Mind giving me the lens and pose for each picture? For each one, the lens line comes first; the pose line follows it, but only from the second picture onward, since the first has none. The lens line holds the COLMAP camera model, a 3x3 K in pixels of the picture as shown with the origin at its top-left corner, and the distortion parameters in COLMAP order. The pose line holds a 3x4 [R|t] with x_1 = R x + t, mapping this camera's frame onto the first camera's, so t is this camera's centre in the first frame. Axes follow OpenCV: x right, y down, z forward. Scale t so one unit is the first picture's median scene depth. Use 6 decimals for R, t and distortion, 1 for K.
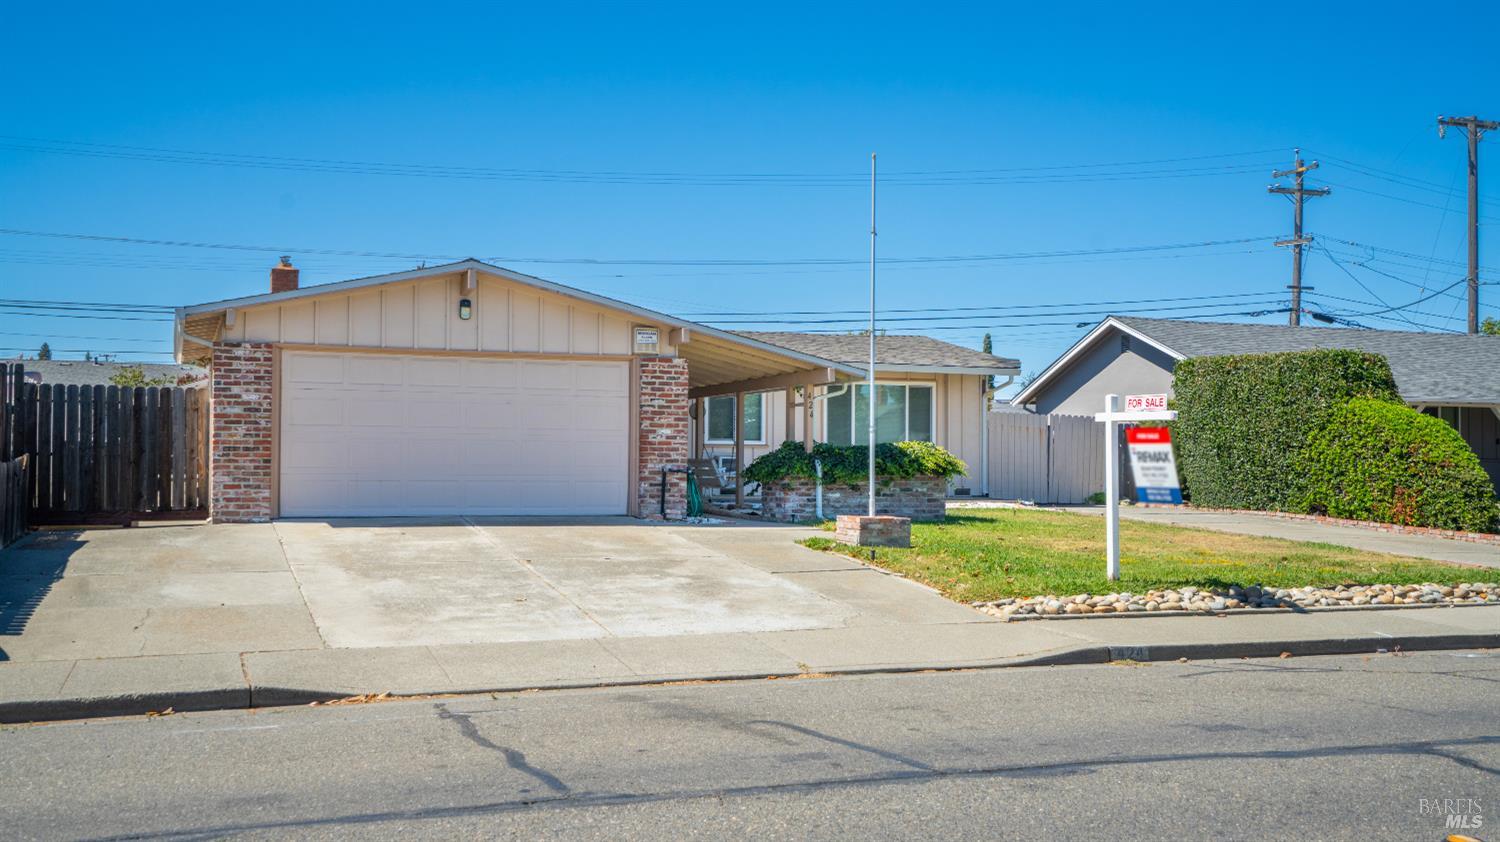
lens RADIAL K [[1445.8, 0, 752.2], [0, 1445.8, 422.1], [0, 0, 1]] dist [0.075984, 0.000000]
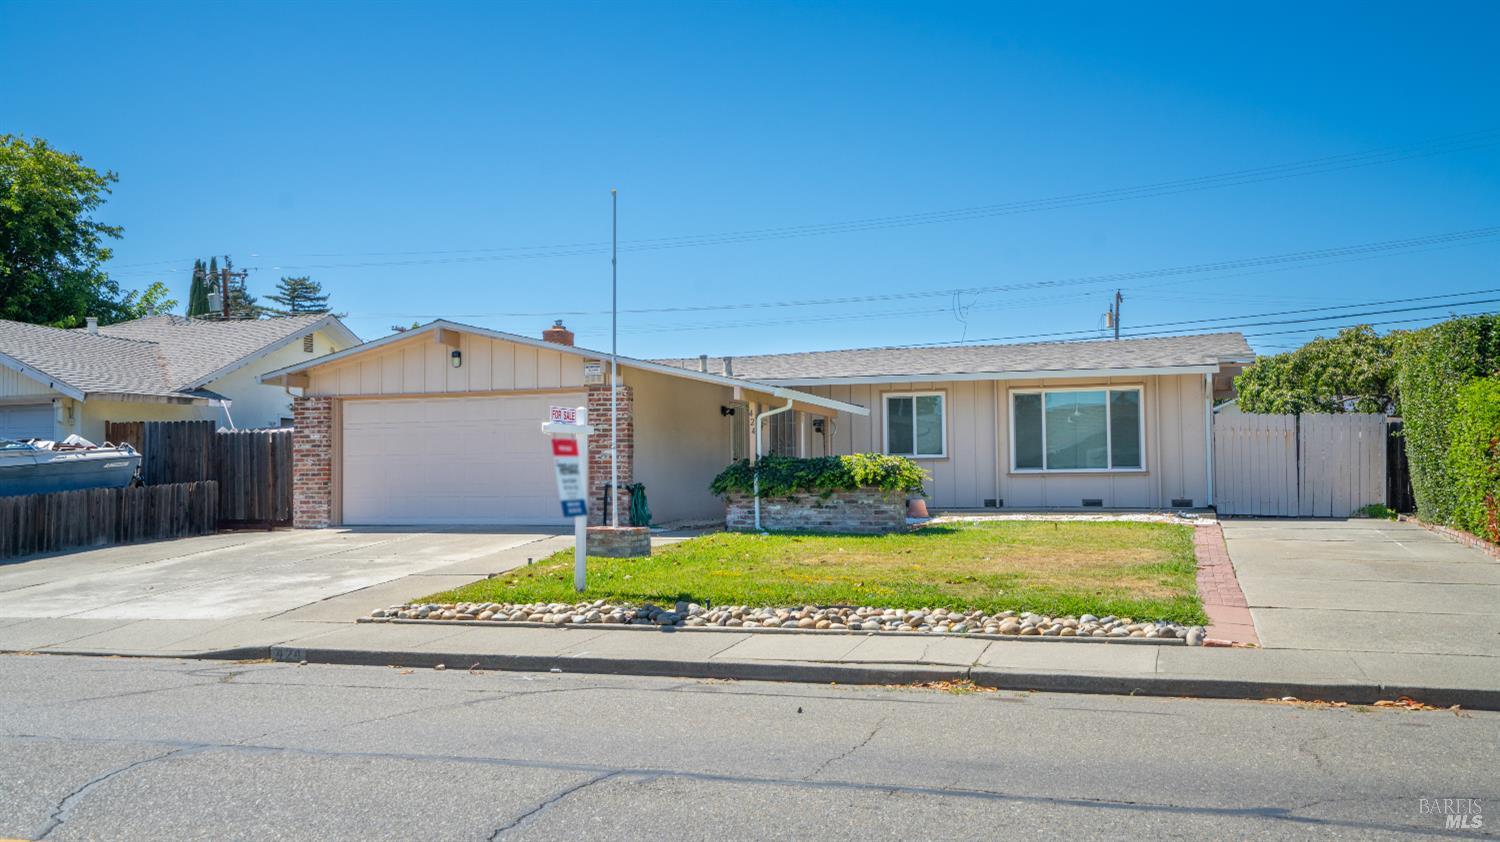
lens RADIAL K [[1313.8, 0, 735.1], [0, 1313.8, 432.9], [0, 0, 1]] dist [0.043535, 0.026898]
pose [[0.772047, -0.038124, -0.634421, 0.674056], [0.034312, 0.999244, -0.018293, 0.013969], [0.634639, -0.007645, 0.772771, 0.265290]]
